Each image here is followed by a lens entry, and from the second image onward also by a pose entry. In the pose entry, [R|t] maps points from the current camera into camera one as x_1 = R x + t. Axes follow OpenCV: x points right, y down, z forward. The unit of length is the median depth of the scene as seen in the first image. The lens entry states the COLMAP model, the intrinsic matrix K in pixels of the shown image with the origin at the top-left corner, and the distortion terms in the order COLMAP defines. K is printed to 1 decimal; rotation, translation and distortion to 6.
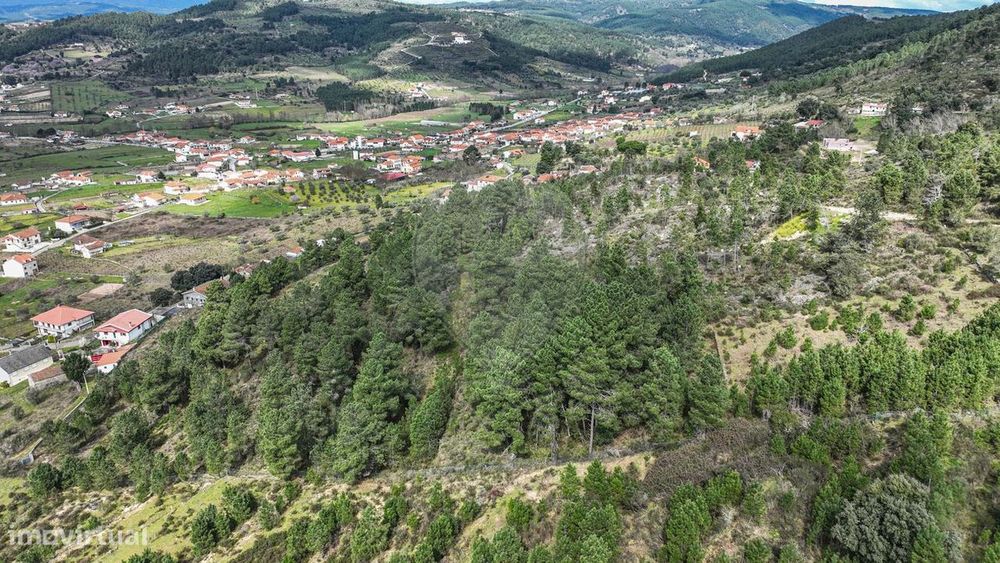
lens RADIAL K [[701.3, 0, 502.7], [0, 701.3, 281.6], [0, 0, 1]] dist [-0.003502, 0.021127]
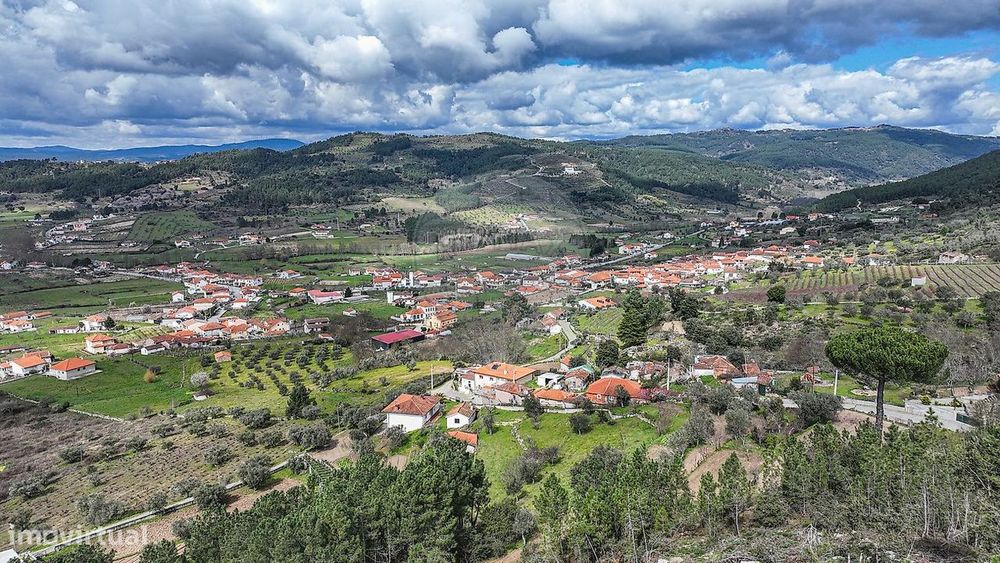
lens RADIAL K [[701.3, 0, 503.1], [0, 701.3, 282.5], [0, 0, 1]] dist [-0.003502, 0.021127]
pose [[0.984995, 0.017716, -0.171672, 0.042289], [-0.049277, 0.982178, -0.181379, -0.077596], [0.165399, 0.187117, 0.968313, 0.342383]]
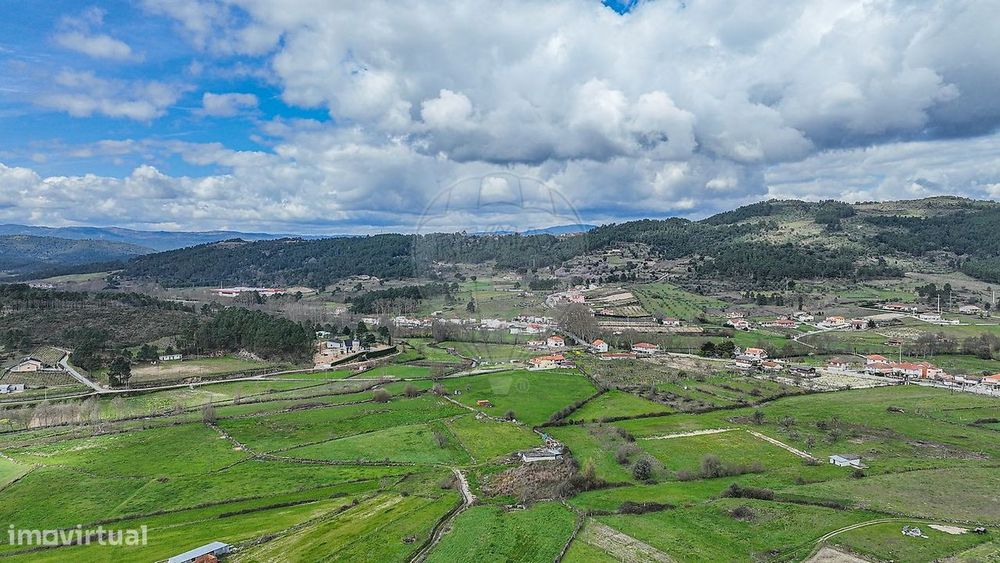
lens RADIAL K [[701.3, 0, 501.8], [0, 701.3, 279.3], [0, 0, 1]] dist [-0.003502, 0.021127]
pose [[0.841564, 0.011237, -0.540040, -0.710607], [-0.177559, 0.949979, -0.256929, -0.125161], [0.510140, 0.312111, 0.801464, 0.621155]]
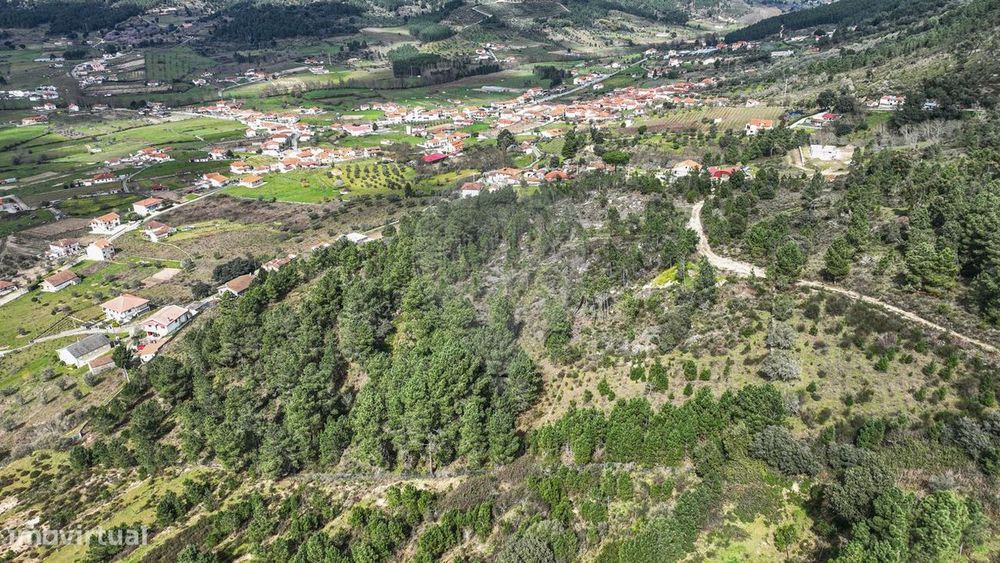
lens RADIAL K [[701.3, 0, 502.4], [0, 701.3, 281.2], [0, 0, 1]] dist [-0.003502, 0.021127]
pose [[0.993030, 0.023710, -0.115456, 0.066685], [-0.015496, 0.997319, 0.071523, -0.036401], [0.116843, -0.069236, 0.990734, -0.049514]]
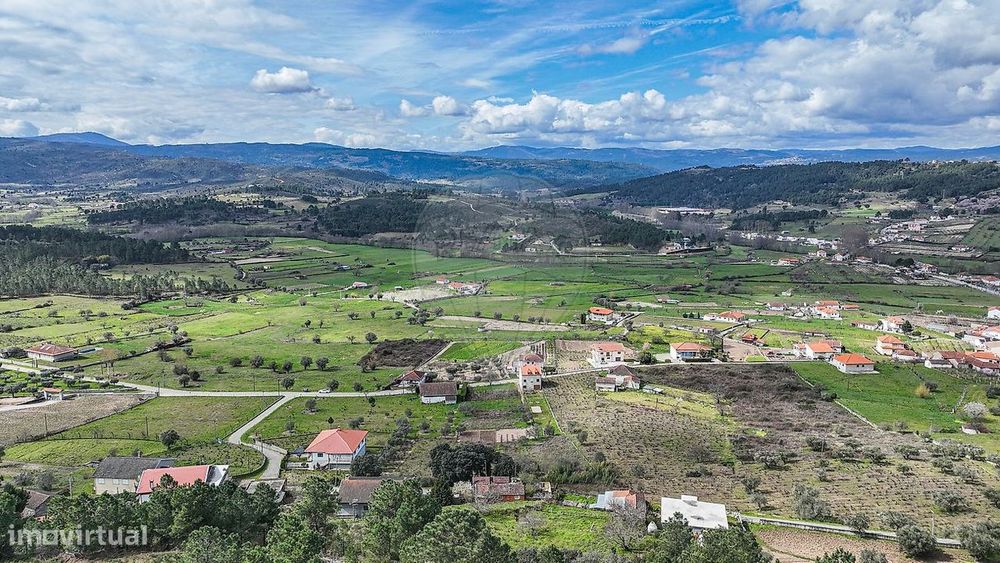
lens RADIAL K [[701.3, 0, 505.9], [0, 701.3, 279.4], [0, 0, 1]] dist [-0.003502, 0.021127]
pose [[0.311115, 0.137858, -0.940320, 0.055718], [-0.318871, 0.947211, 0.033366, -0.087472], [0.895281, 0.289460, 0.338651, 0.363819]]
